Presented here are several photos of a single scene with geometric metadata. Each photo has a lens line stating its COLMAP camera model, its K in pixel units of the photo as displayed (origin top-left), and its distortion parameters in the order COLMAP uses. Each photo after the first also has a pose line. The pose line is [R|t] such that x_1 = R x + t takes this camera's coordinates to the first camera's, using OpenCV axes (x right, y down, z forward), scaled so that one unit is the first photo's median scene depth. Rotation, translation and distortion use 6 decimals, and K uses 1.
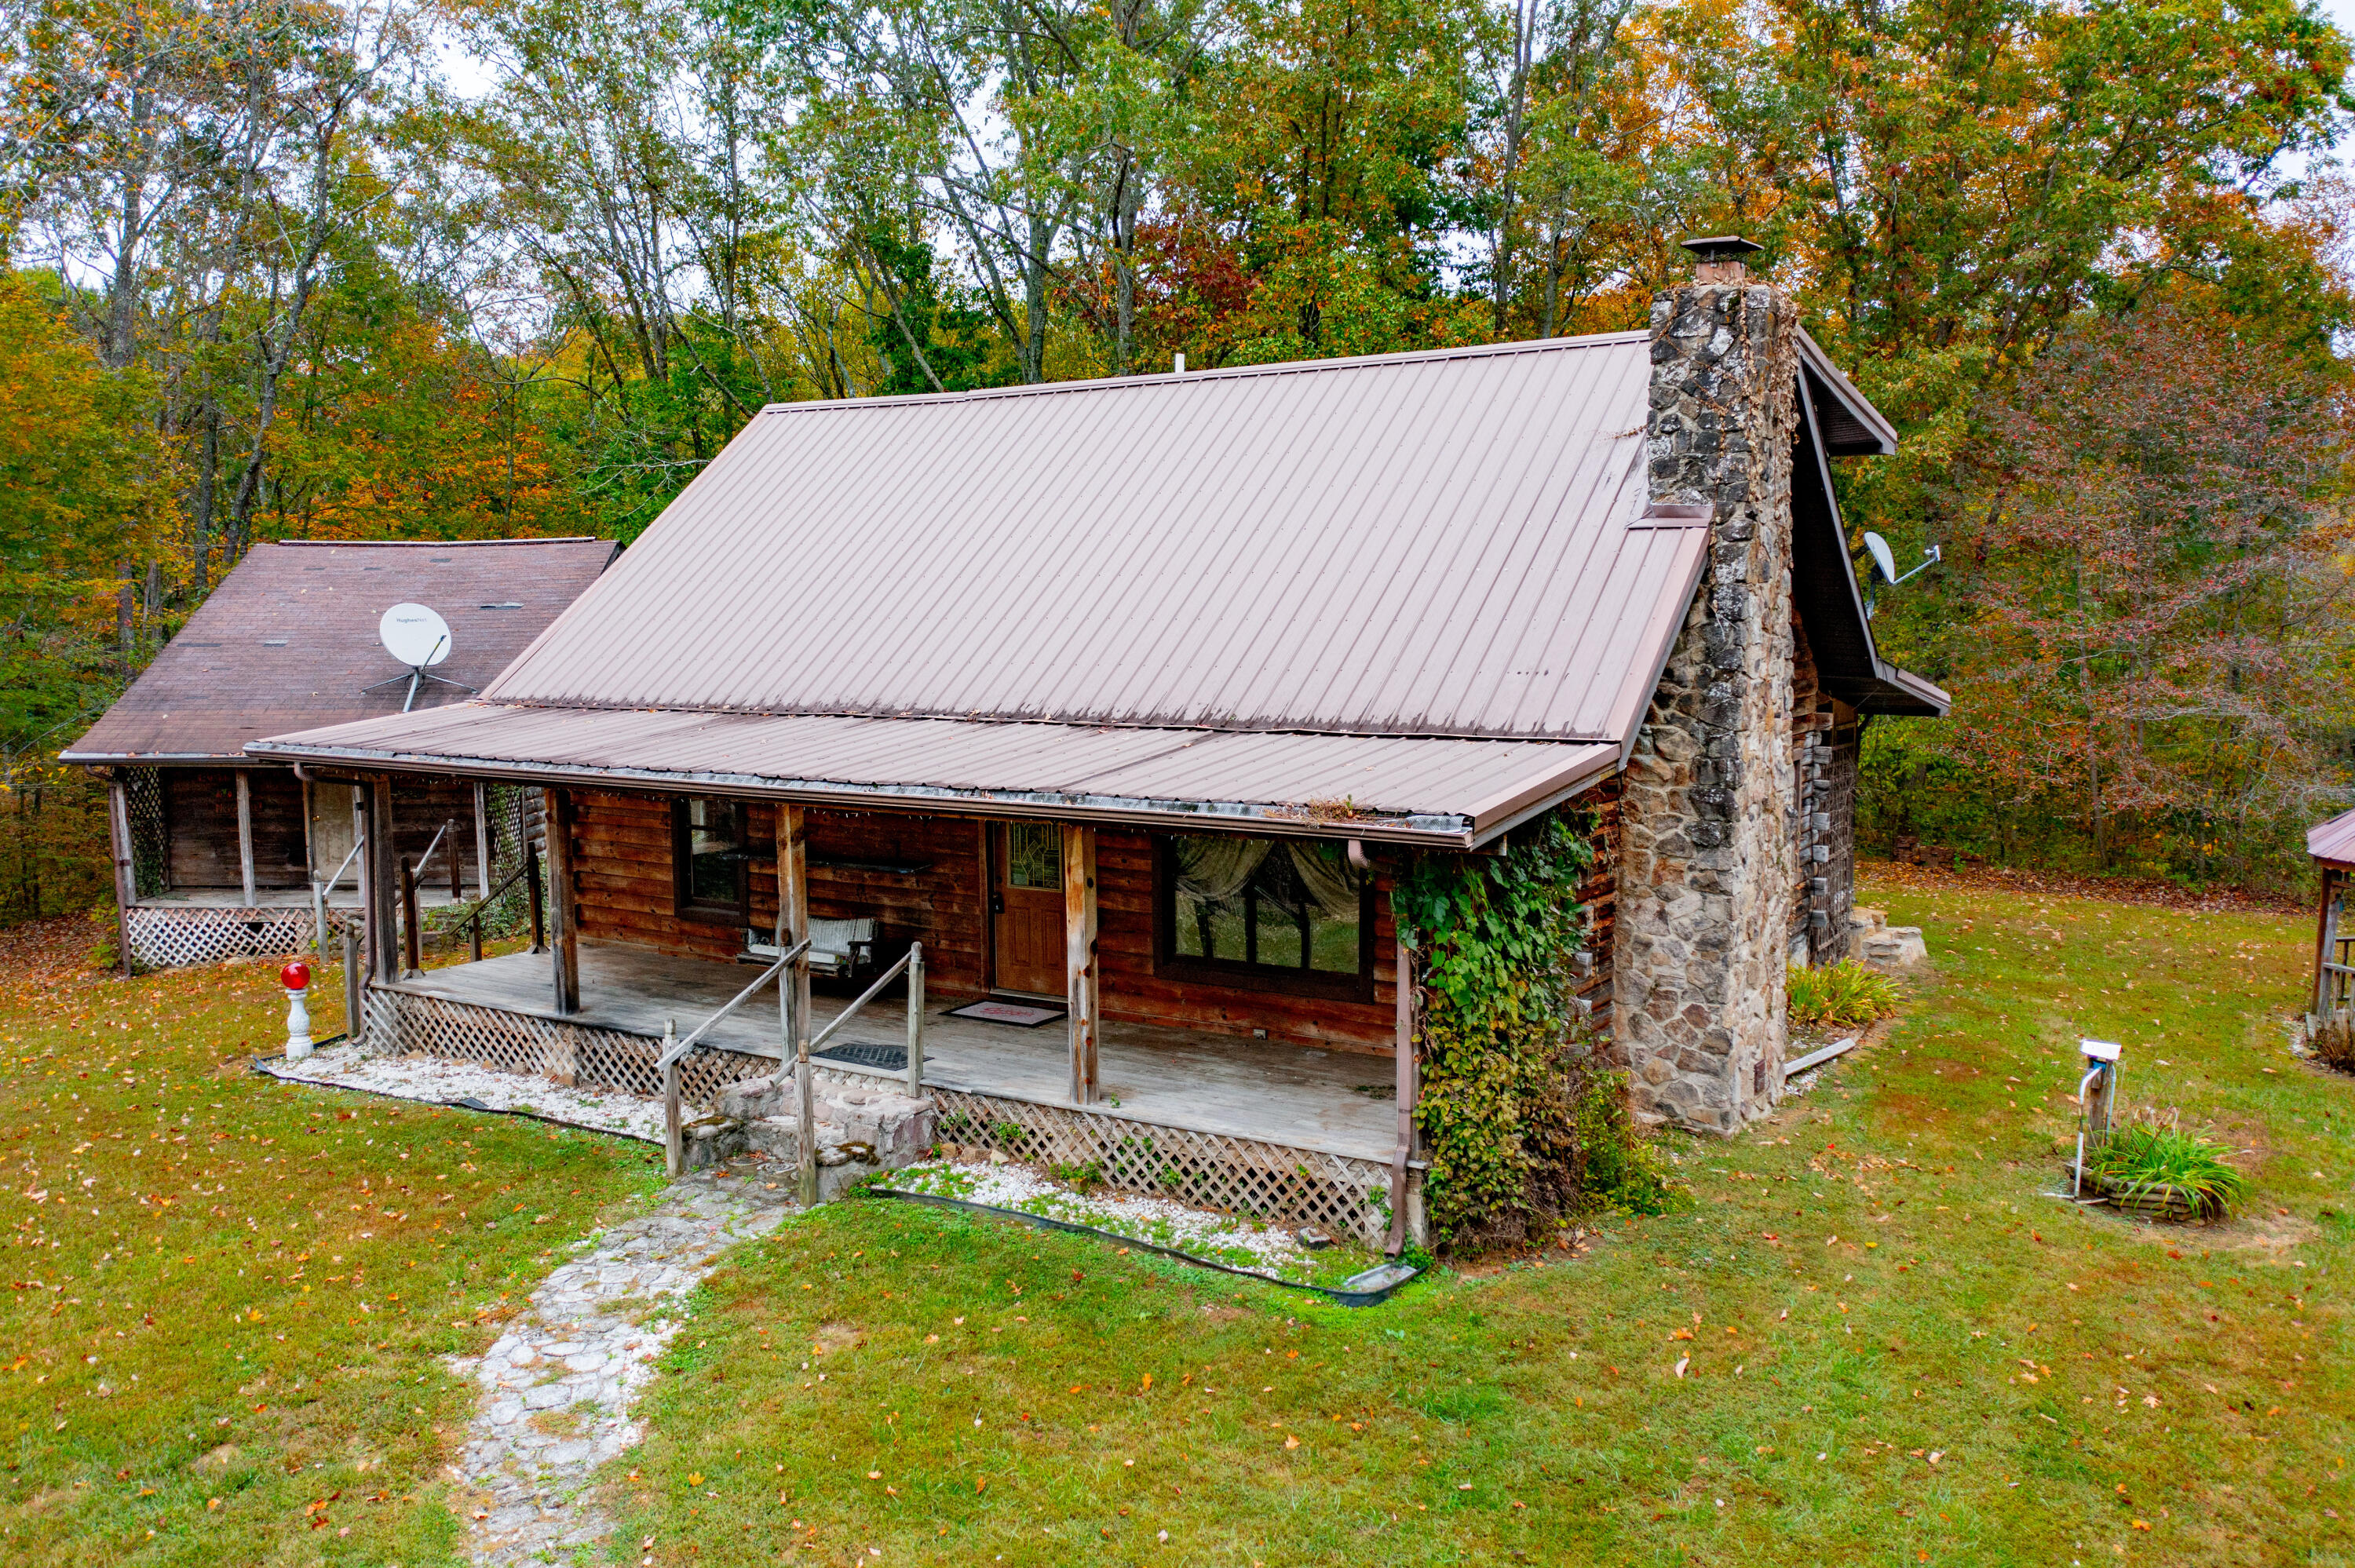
lens RADIAL K [[1853.9, 0, 1167.0], [0, 1853.9, 784.3], [0, 0, 1]] dist [-0.016718, 0.002302]
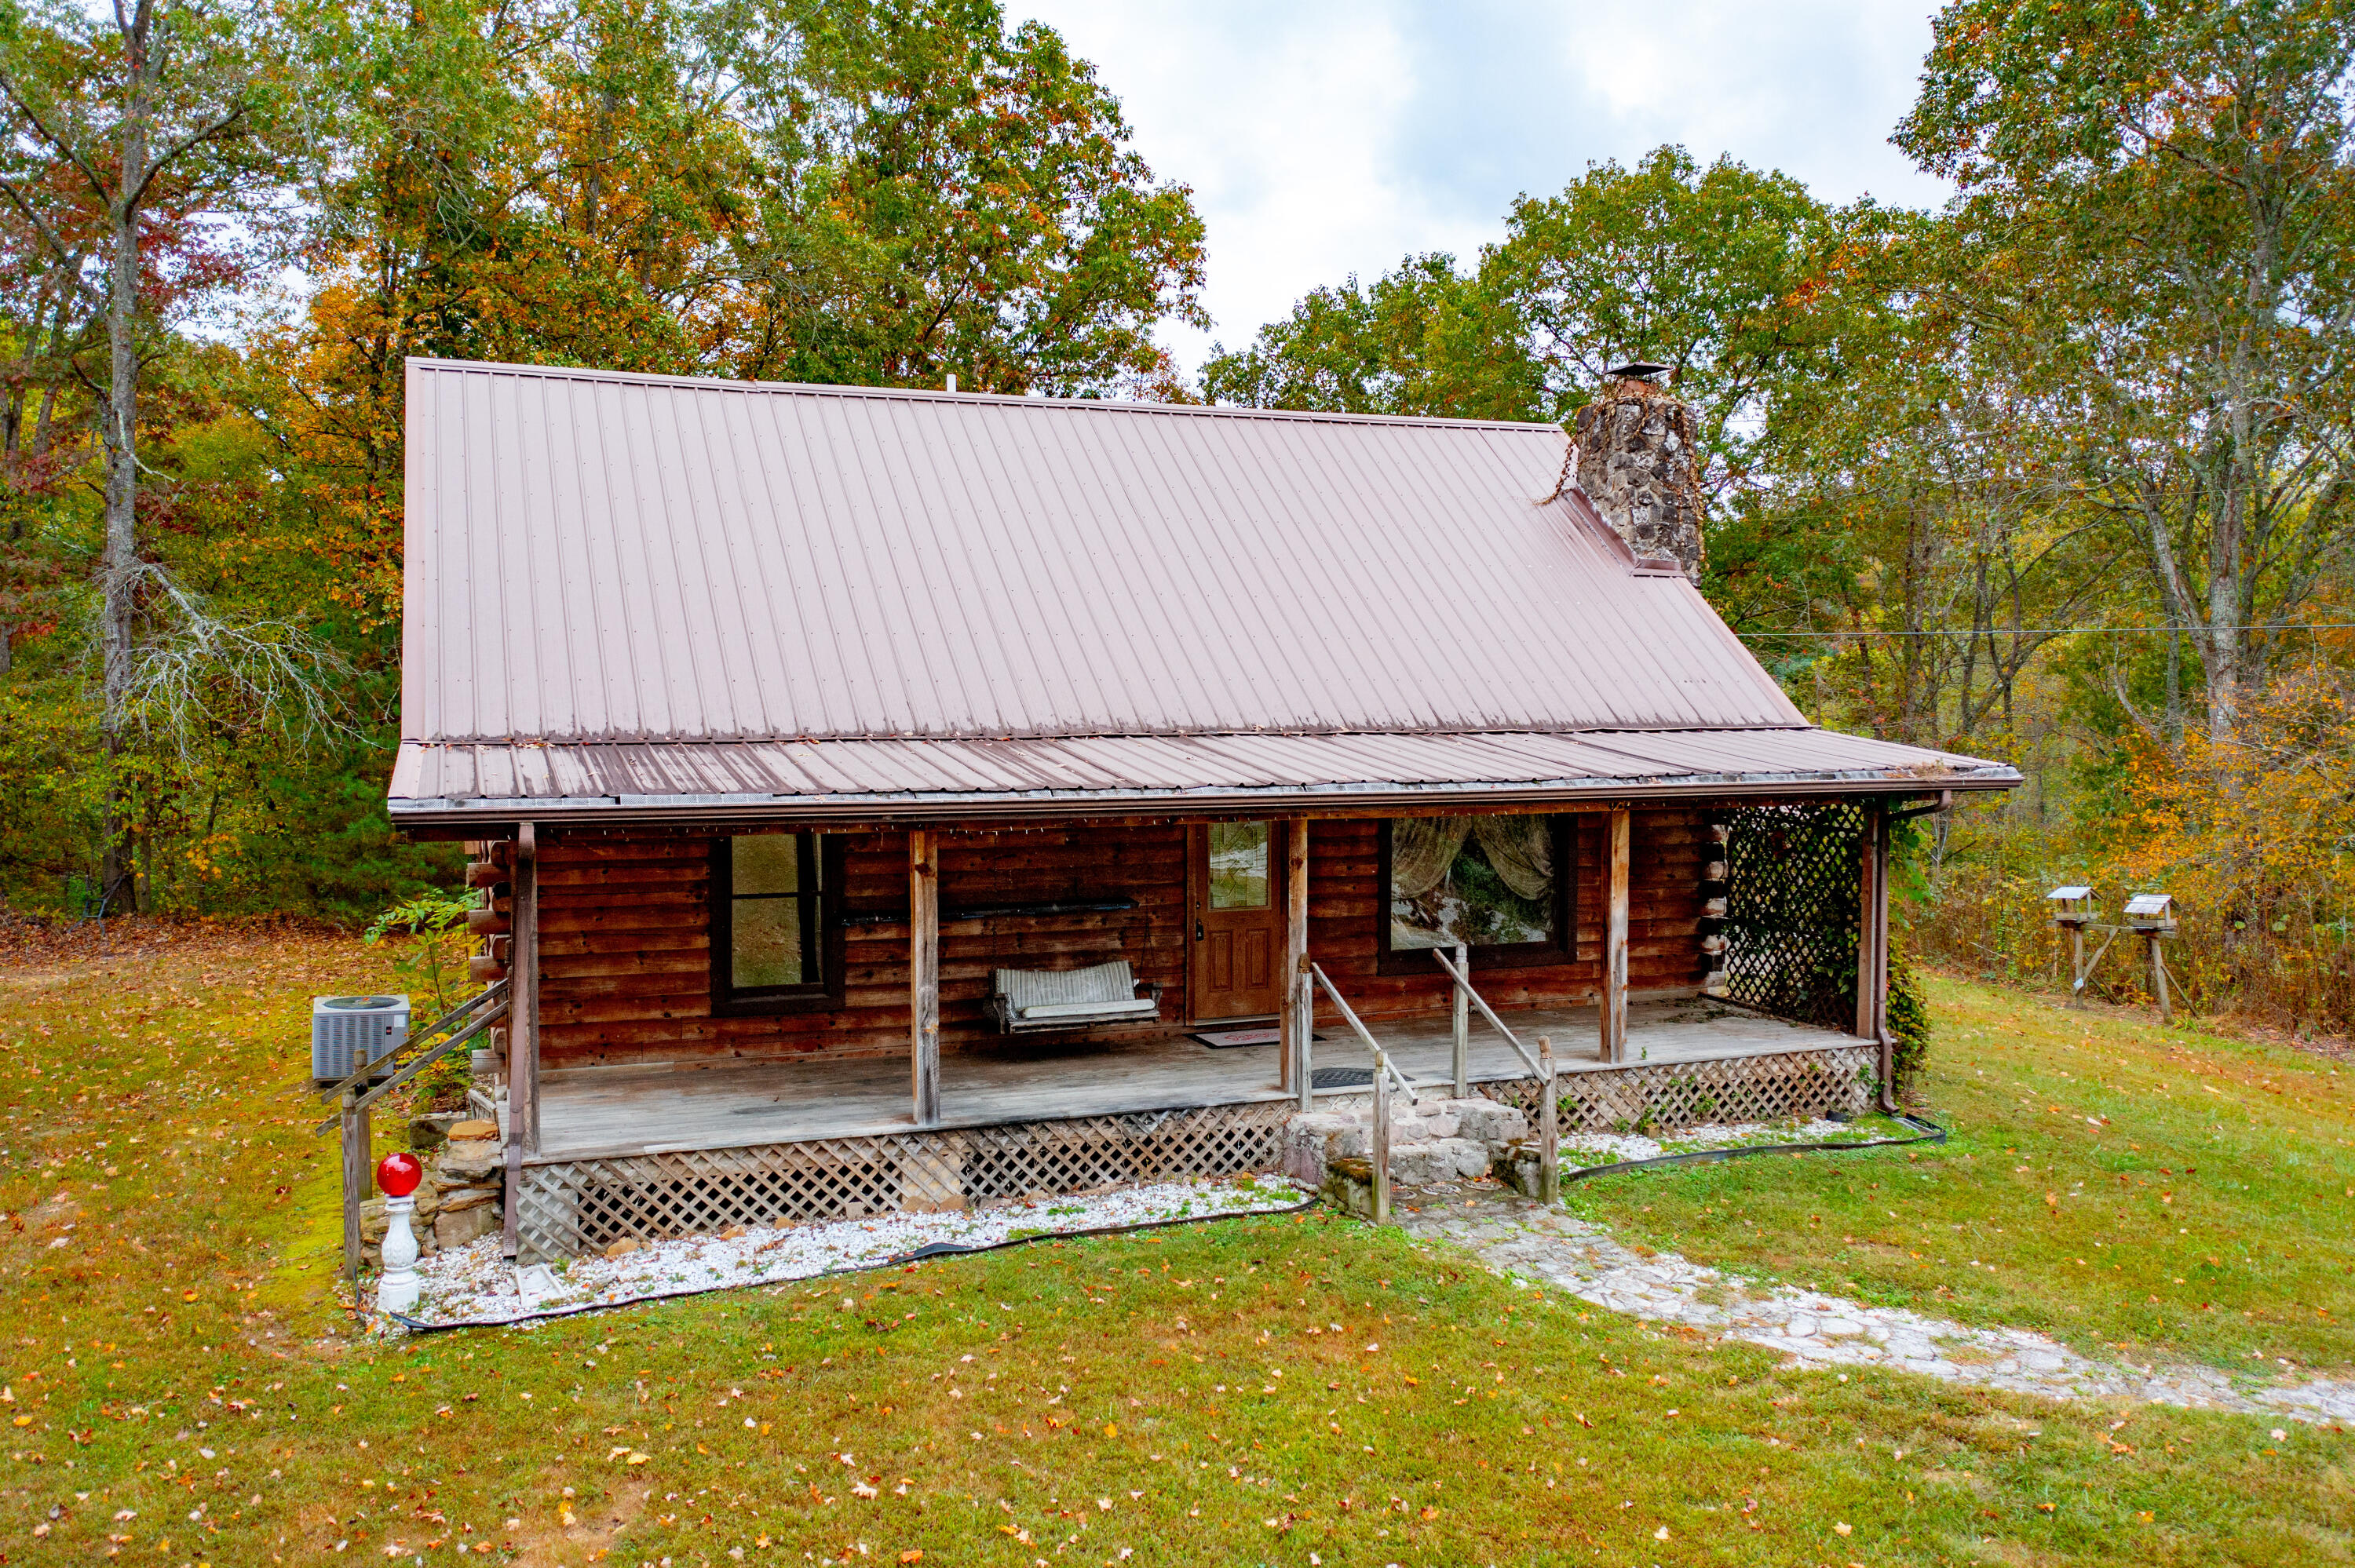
lens RADIAL K [[1853.9, 0, 1169.3], [0, 1853.9, 792.1], [0, 0, 1]] dist [-0.016718, 0.002302]
pose [[0.589227, -0.038397, 0.807054, -1.008820], [0.076118, 0.997066, -0.008137, -0.000543], [-0.804374, 0.066226, 0.590421, 0.508608]]
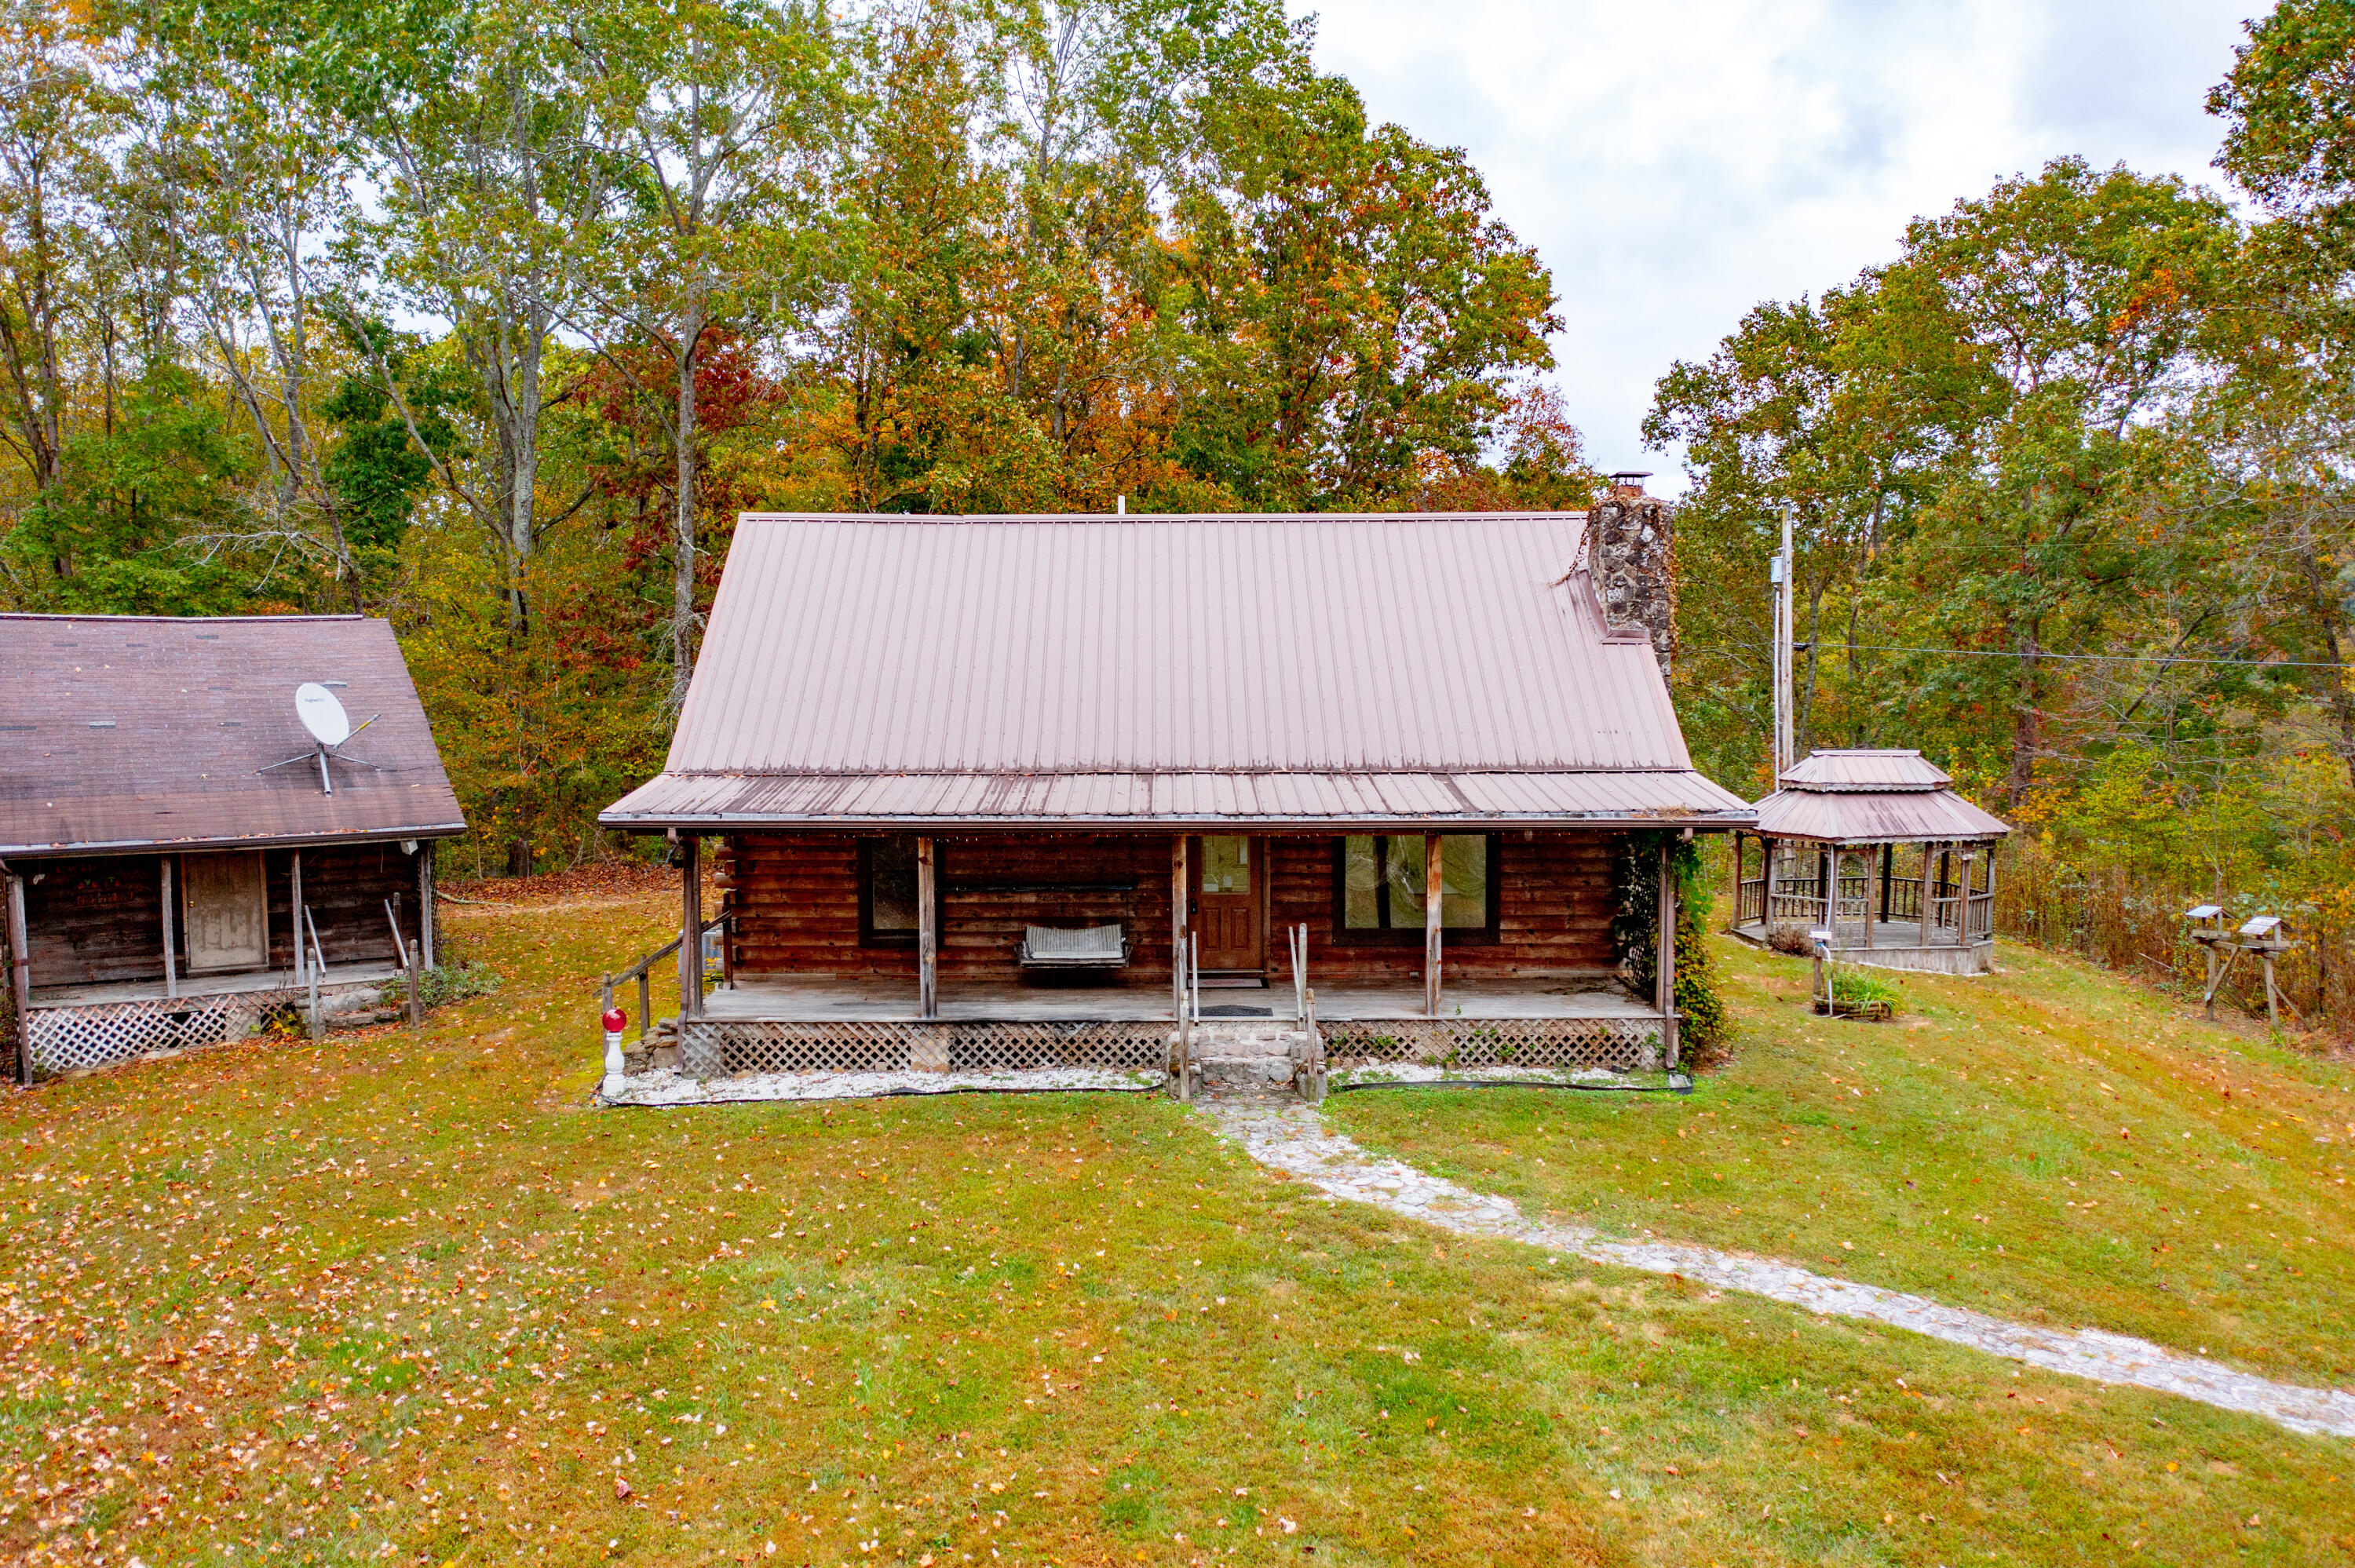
lens RADIAL K [[1853.9, 0, 1168.4], [0, 1853.9, 790.0], [0, 0, 1]] dist [-0.016718, 0.002302]
pose [[0.837229, -0.035132, 0.545724, -0.986805], [0.049925, 0.998677, -0.012301, -0.007178], [-0.544570, 0.037543, 0.837875, -0.167224]]
